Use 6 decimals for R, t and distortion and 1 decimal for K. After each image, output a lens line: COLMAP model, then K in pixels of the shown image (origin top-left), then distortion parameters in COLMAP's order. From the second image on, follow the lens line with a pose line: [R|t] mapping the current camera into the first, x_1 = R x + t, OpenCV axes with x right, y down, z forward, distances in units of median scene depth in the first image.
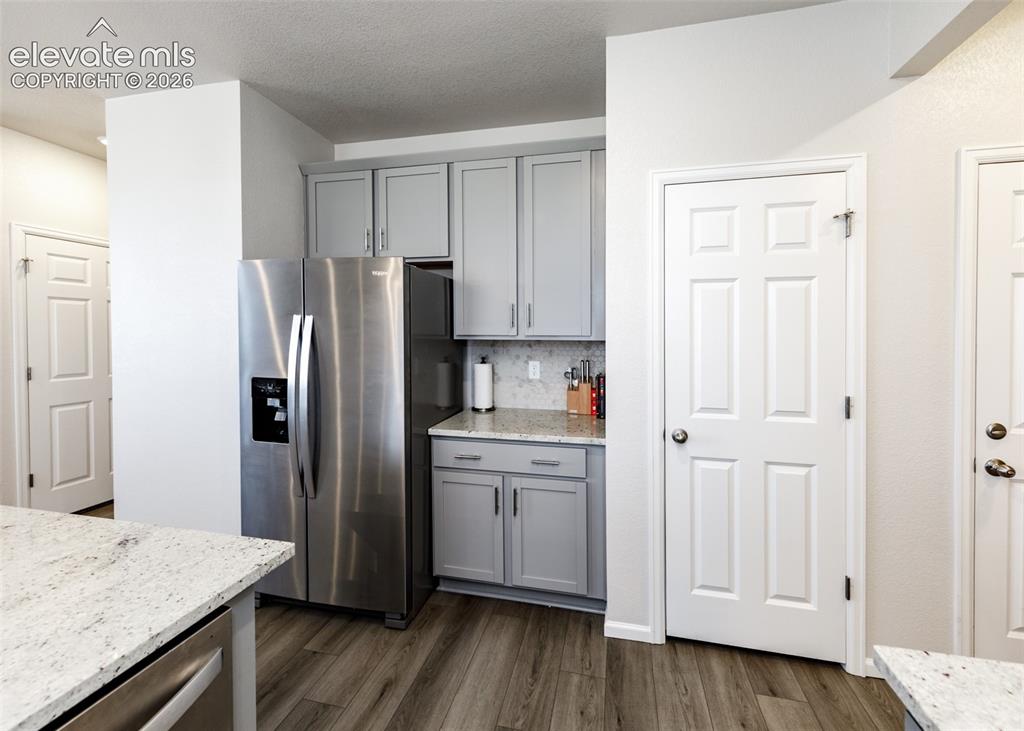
lens RADIAL K [[407.4, 0, 520.3], [0, 407.4, 340.3], [0, 0, 1]] dist [0.000859, 0.000114]
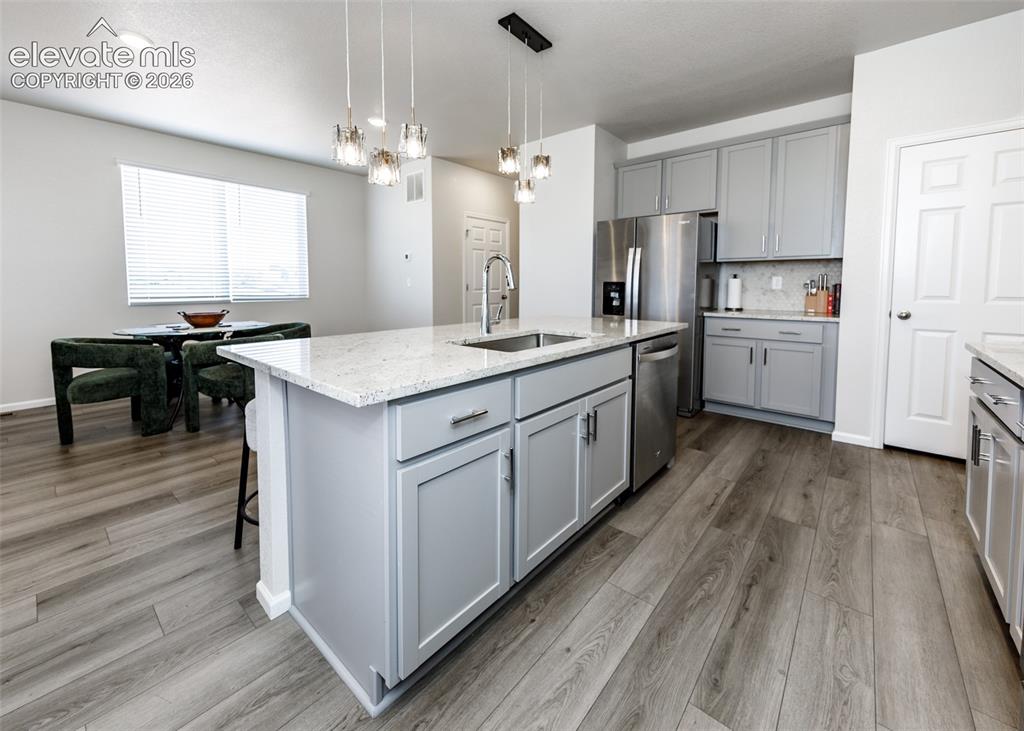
lens RADIAL K [[403.4, 0, 481.1], [0, 403.4, 313.1], [0, 0, 1]] dist [-0.000600, -0.000019]
pose [[0.865649, 0.034219, -0.499481, -0.173978], [-0.009287, 0.998587, 0.052316, 0.128284], [0.500565, -0.040649, 0.864744, -0.849942]]
